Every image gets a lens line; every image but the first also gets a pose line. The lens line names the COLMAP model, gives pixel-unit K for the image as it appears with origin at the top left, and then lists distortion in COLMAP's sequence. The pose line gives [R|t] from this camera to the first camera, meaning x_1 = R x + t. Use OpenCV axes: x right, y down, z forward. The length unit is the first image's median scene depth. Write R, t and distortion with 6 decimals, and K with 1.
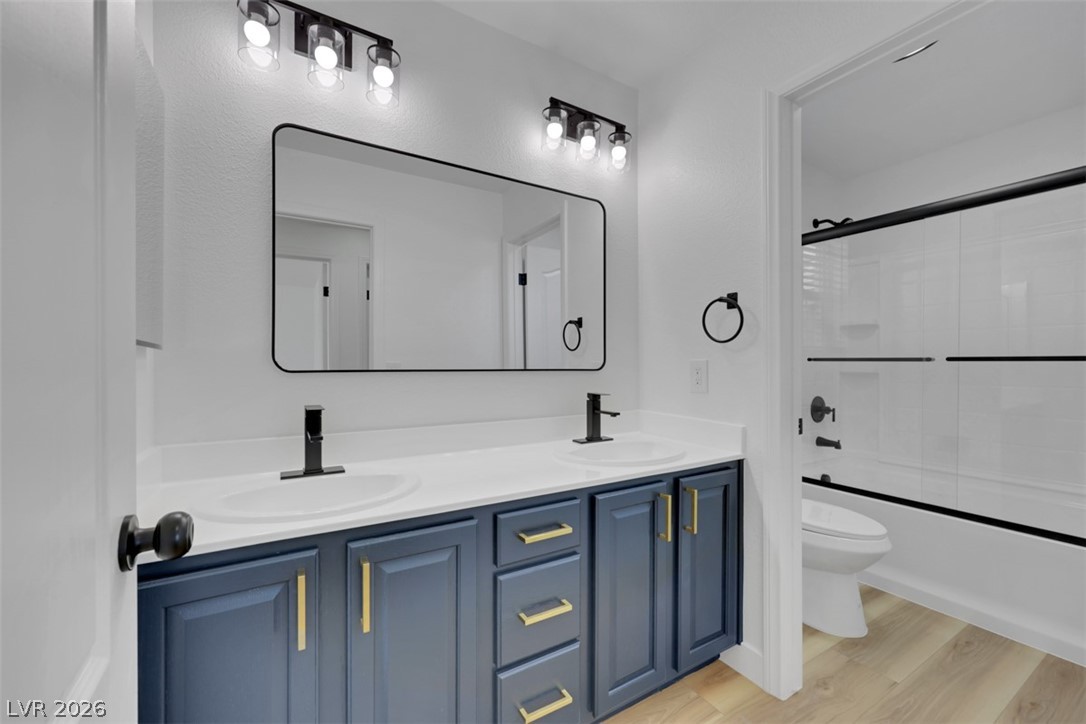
lens RADIAL K [[439.3, 0, 544.6], [0, 439.3, 365.6], [0, 0, 1]] dist [0.000338, 0.000136]
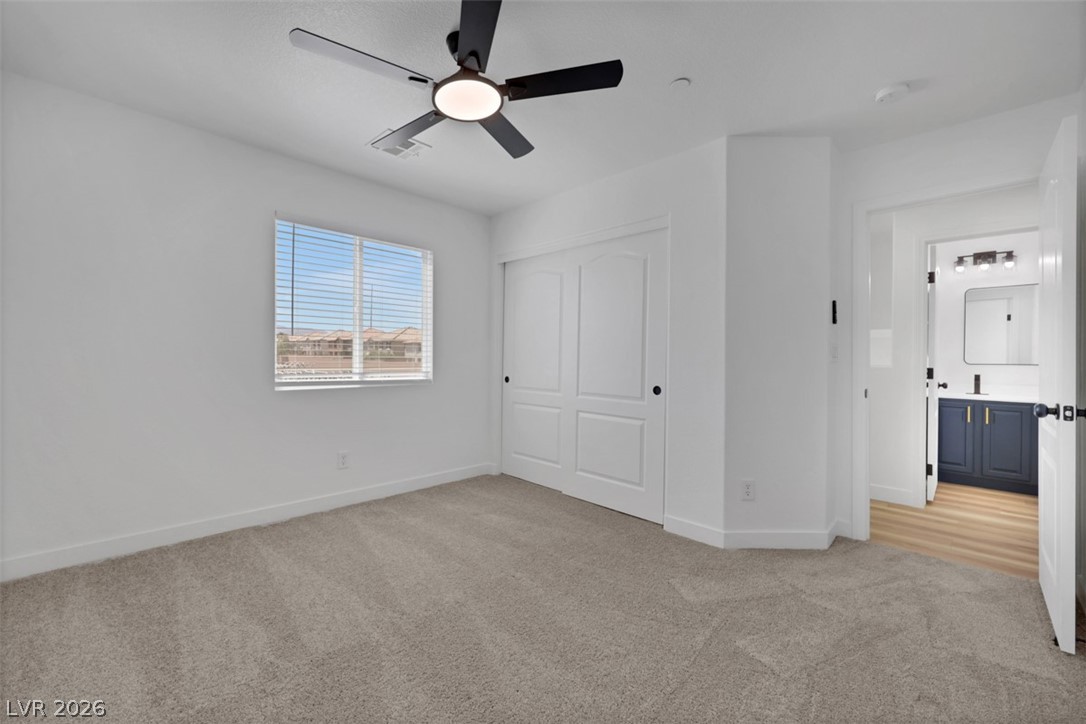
lens RADIAL K [[440.1, 0, 543.0], [0, 440.1, 362.0], [0, 0, 1]] dist [-0.000468, -0.000135]
pose [[0.219536, 0.005699, -0.975588, 1.801811], [0.001347, 0.999980, 0.006144, -0.024975], [0.975603, -0.002663, 0.219524, -2.660120]]
